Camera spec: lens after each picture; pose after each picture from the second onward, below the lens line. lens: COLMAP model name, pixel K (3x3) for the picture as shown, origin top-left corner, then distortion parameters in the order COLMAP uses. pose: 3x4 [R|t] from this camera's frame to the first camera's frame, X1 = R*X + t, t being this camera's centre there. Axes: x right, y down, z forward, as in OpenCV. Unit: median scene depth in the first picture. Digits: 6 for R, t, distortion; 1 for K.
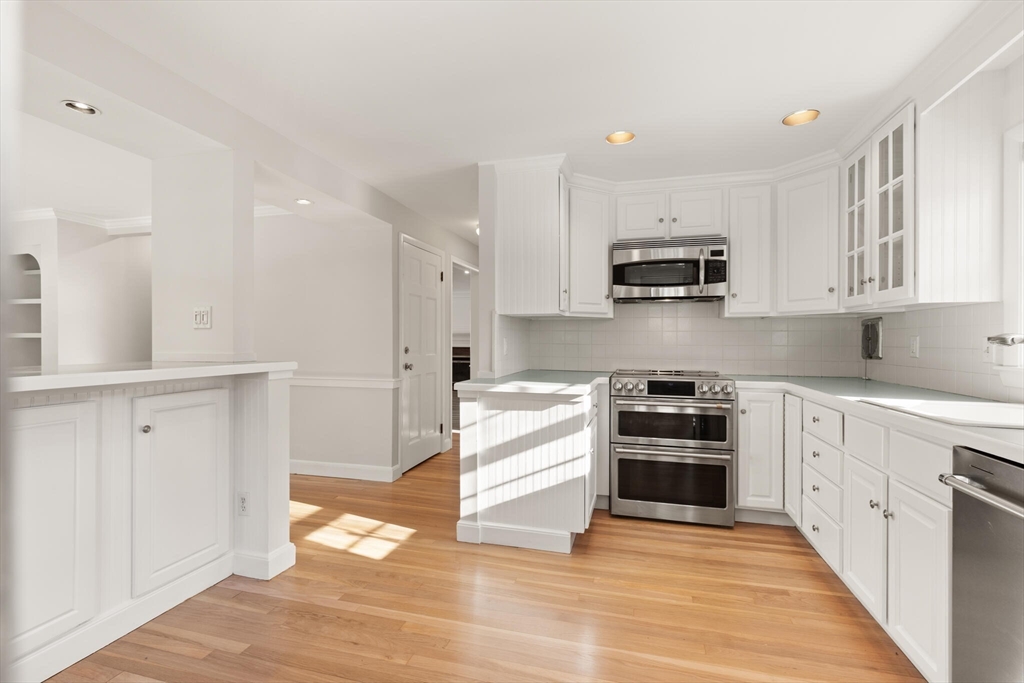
lens RADIAL K [[463.1, 0, 517.0], [0, 463.1, 341.7], [0, 0, 1]] dist [0.003966, 0.000098]
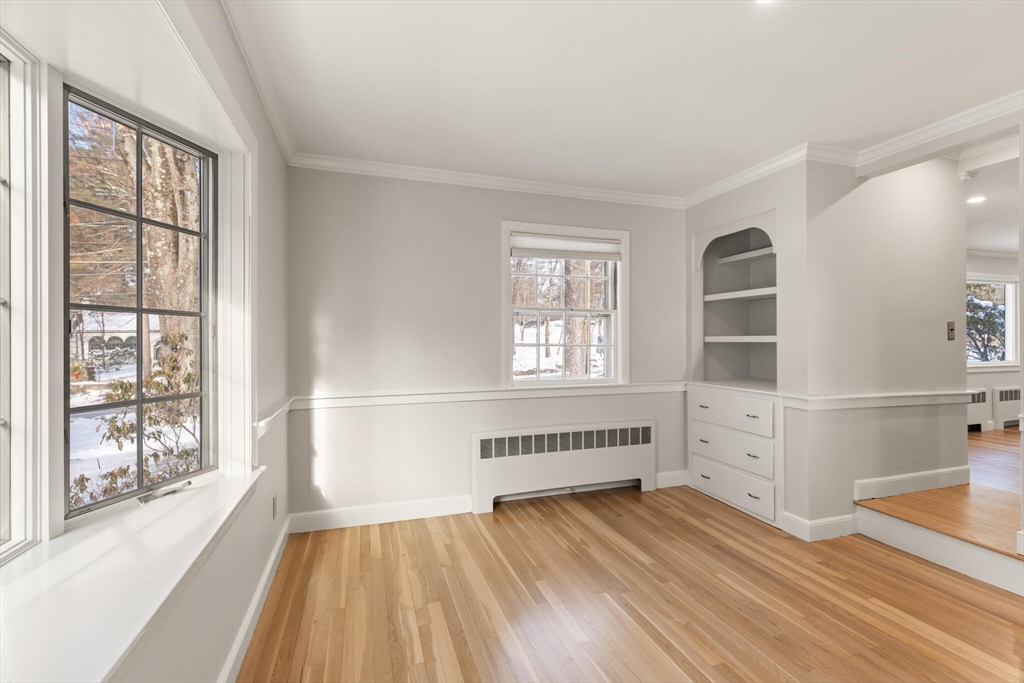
lens RADIAL K [[463.1, 0, 517.0], [0, 463.1, 341.7], [0, 0, 1]] dist [0.003966, 0.000098]
pose [[0.555533, -0.002755, -0.831490, -1.058852], [0.005421, 0.999985, 0.000309, -0.021191], [0.831477, -0.004679, 0.555540, 0.468835]]
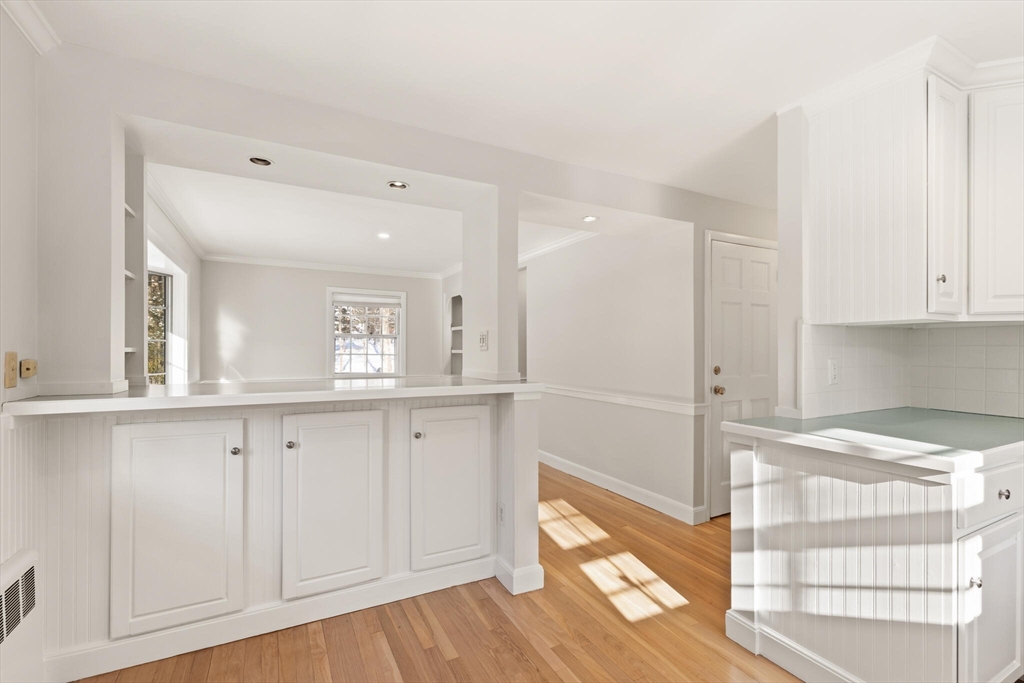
lens RADIAL K [[460.7, 0, 515.6], [0, 460.7, 352.7], [0, 0, 1]] dist [0.001723, -0.000110]
pose [[0.681342, 0.000900, -0.731964, 0.179693], [-0.001129, 0.999999, 0.000179, -0.020094], [0.731964, 0.000704, 0.681343, 0.257059]]
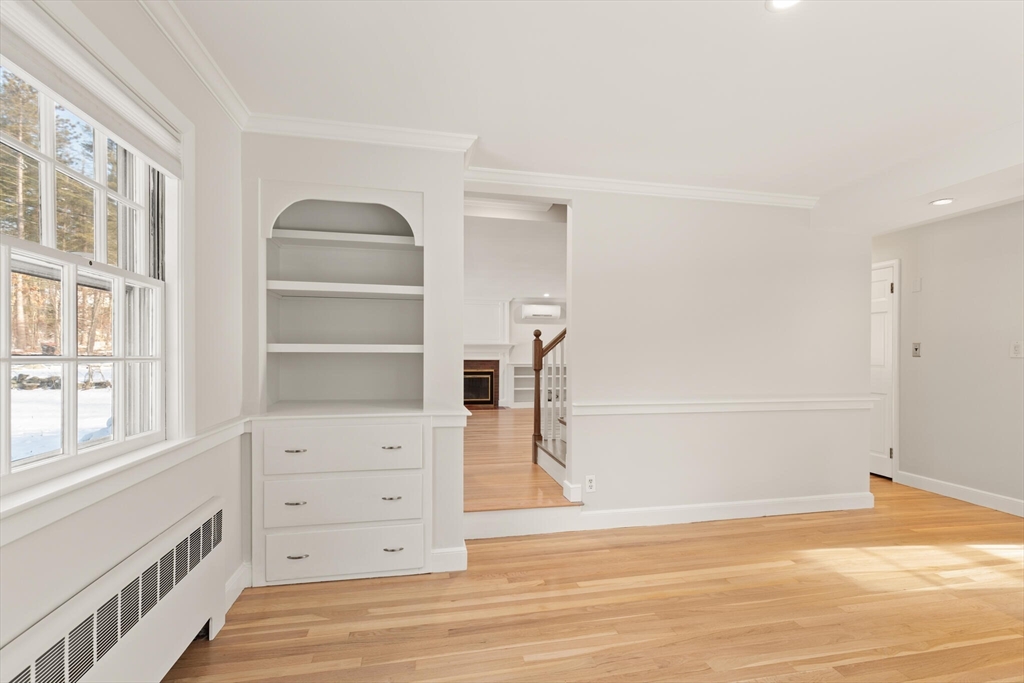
lens RADIAL K [[463.5, 0, 516.2], [0, 463.5, 356.4], [0, 0, 1]] dist [0.003897, 0.000169]
pose [[0.888902, -0.001996, 0.458093, -1.894411], [-0.002878, 0.999946, 0.009942, -0.018764], [-0.458089, -0.010156, 0.888848, 0.689787]]
